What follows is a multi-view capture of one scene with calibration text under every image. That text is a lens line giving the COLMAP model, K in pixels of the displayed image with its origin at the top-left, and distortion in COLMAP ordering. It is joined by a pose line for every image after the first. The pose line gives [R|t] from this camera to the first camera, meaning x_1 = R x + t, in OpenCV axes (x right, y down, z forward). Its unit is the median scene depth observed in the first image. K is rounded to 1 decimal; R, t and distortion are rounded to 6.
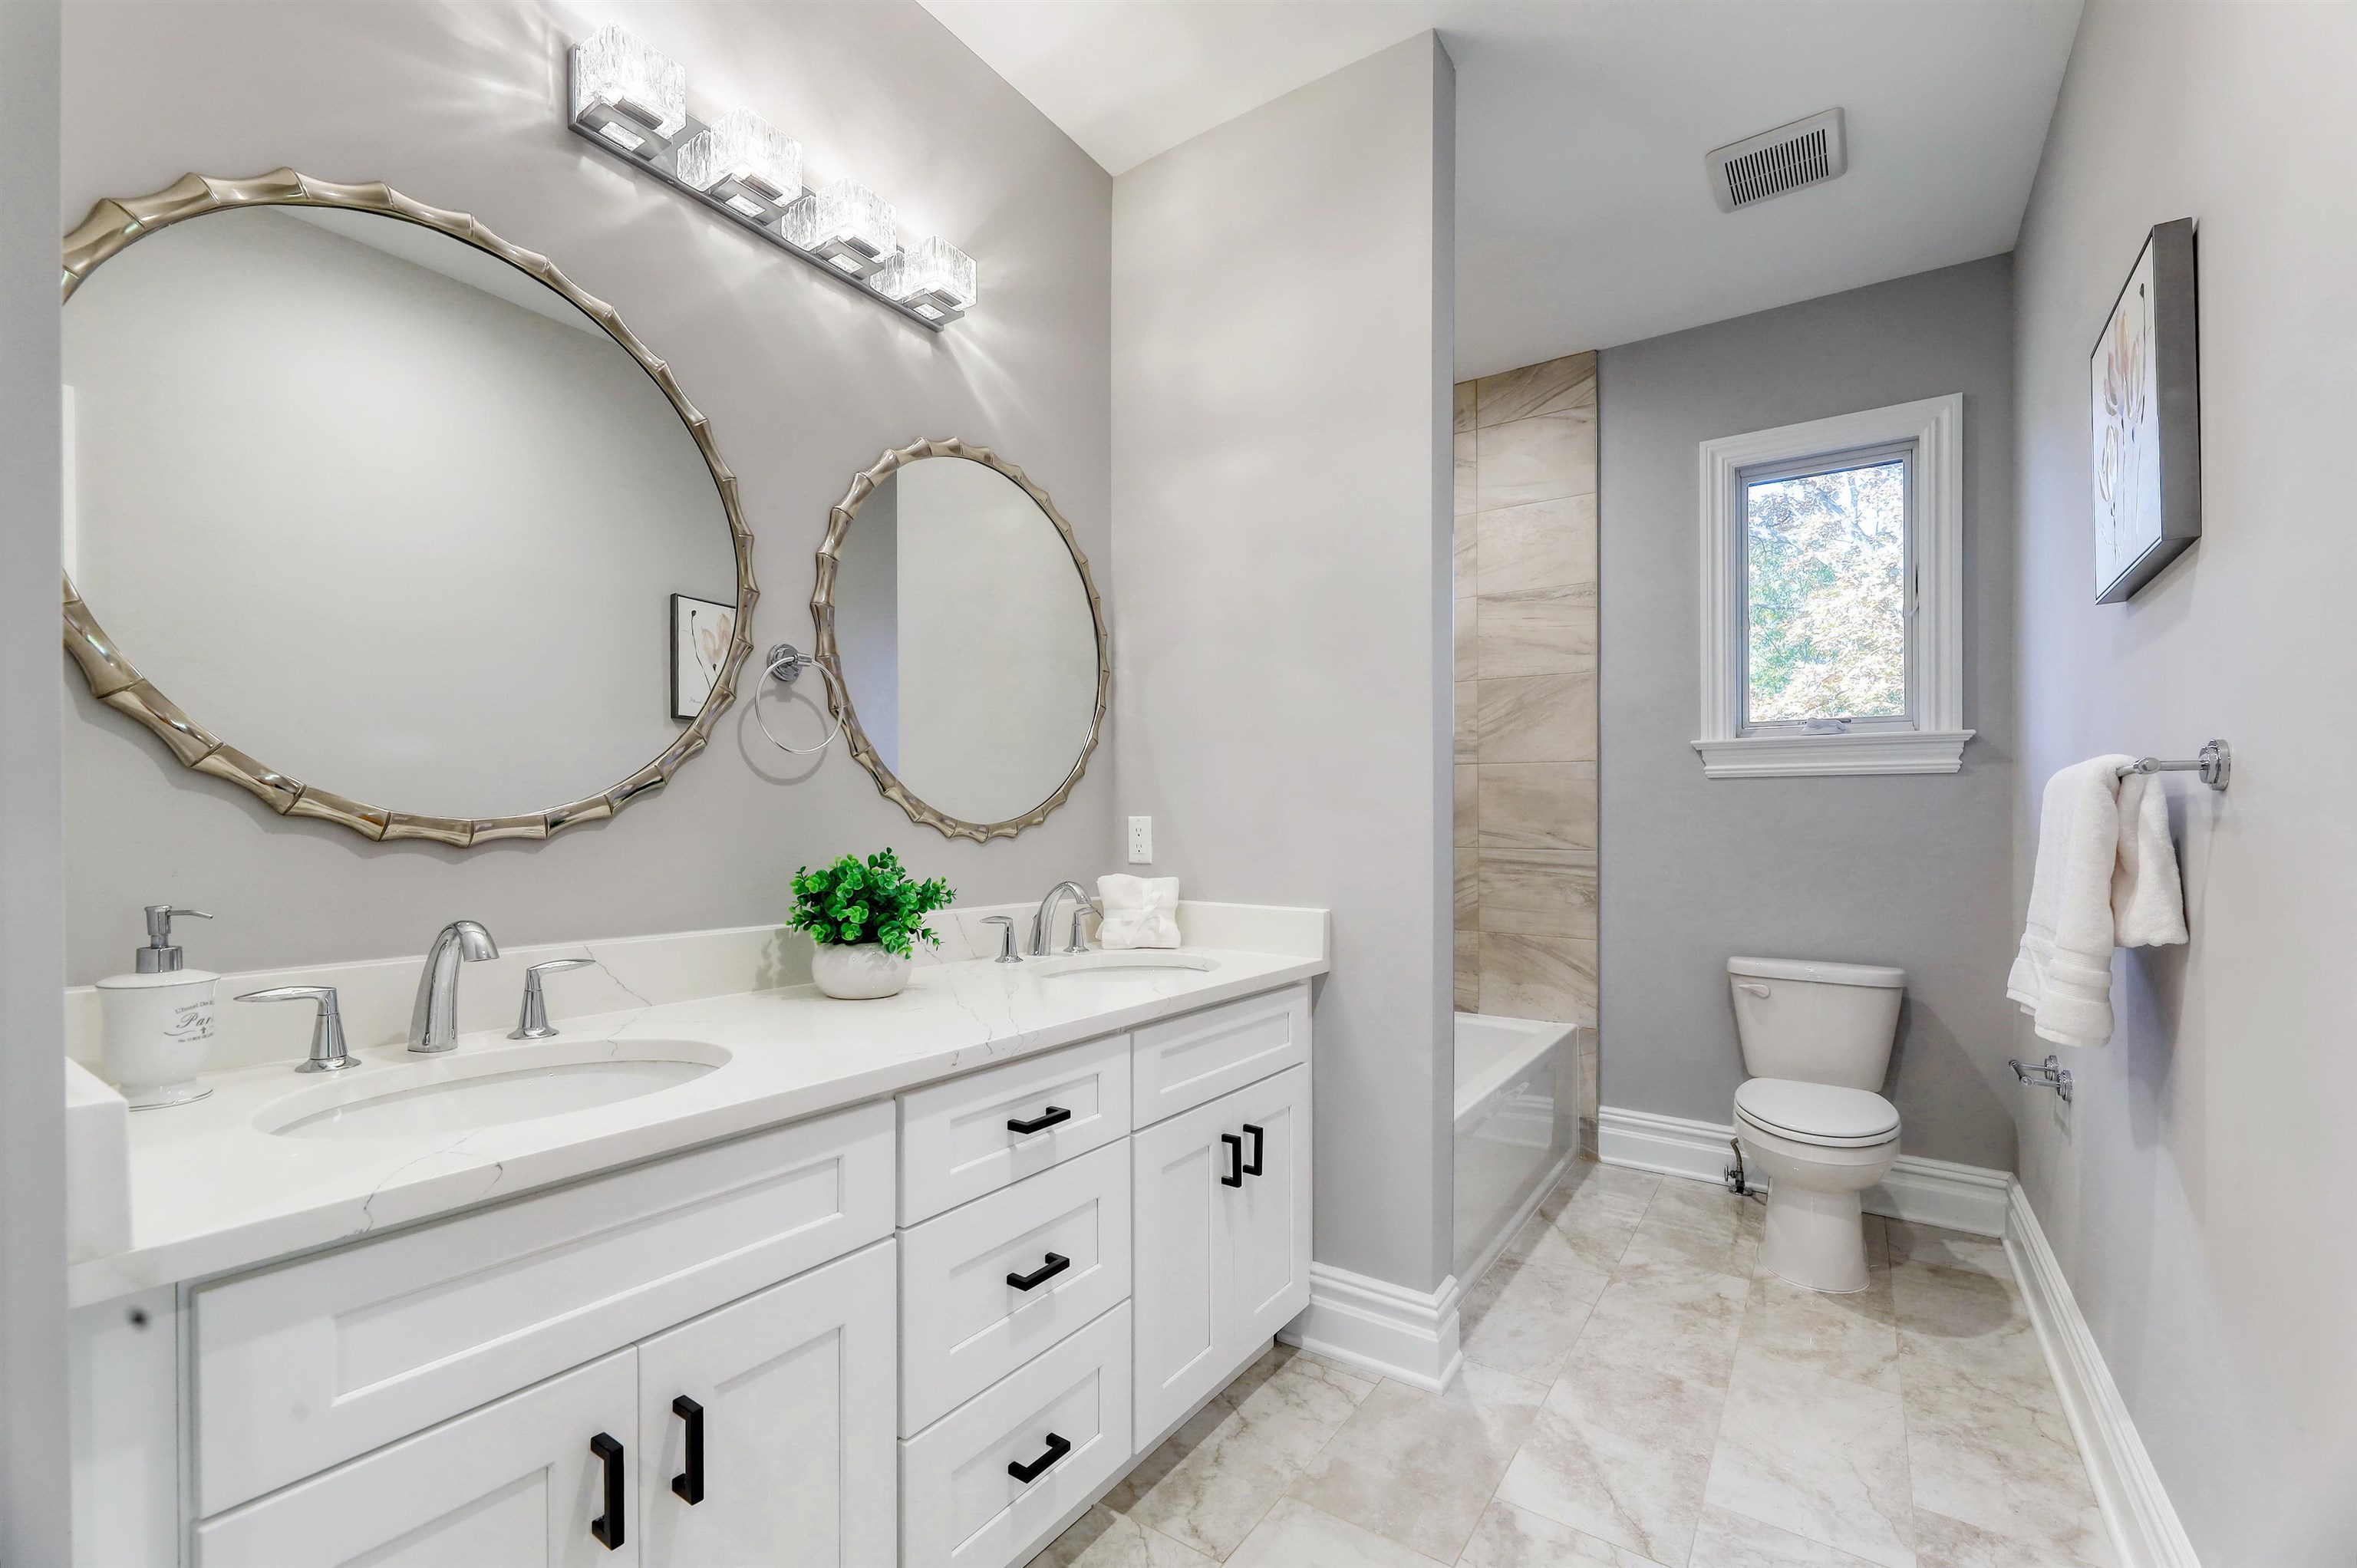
lens RADIAL K [[988.8, 0, 1187.9], [0, 988.8, 824.0], [0, 0, 1]] dist [-0.004482, -0.000296]
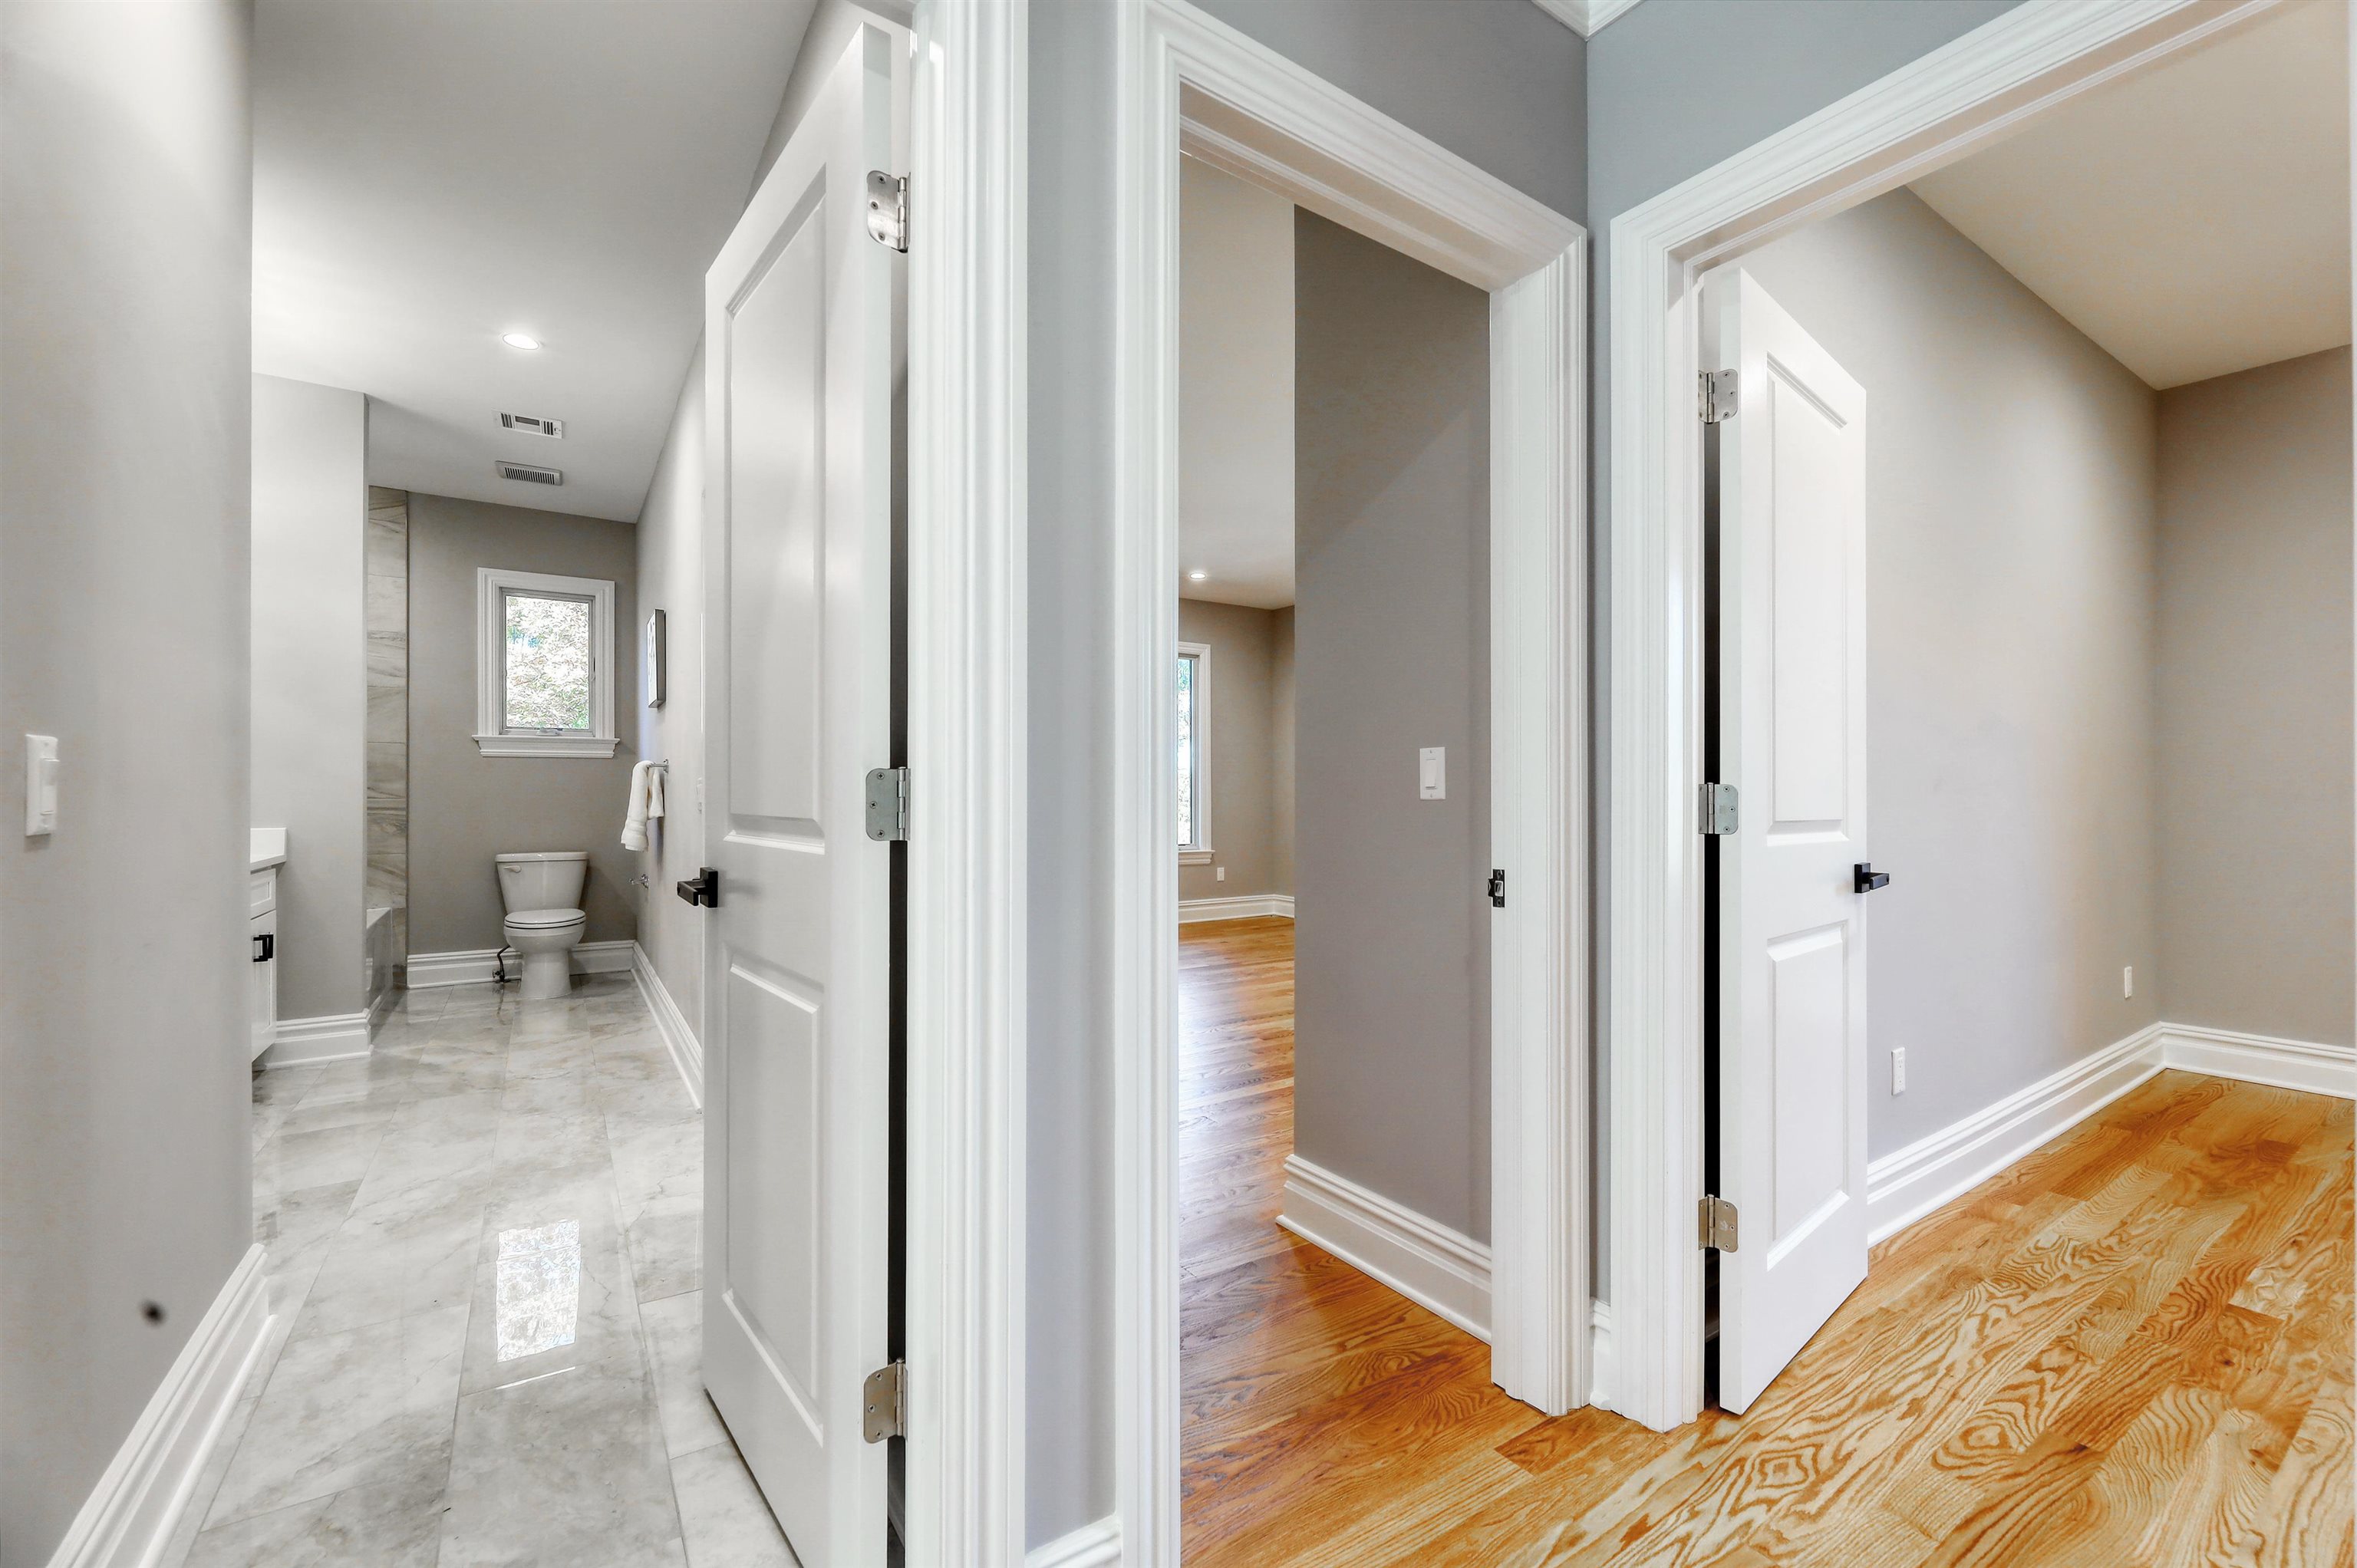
lens RADIAL K [[957.1, 0, 1200.8], [0, 957.1, 781.0], [0, 0, 1]] dist [-0.002129, -0.000145]
pose [[0.371835, 0.002950, 0.928294, -0.631596], [0.001364, 0.999992, -0.003724, 0.006545], [-0.928298, 0.002651, 0.371828, -0.901418]]
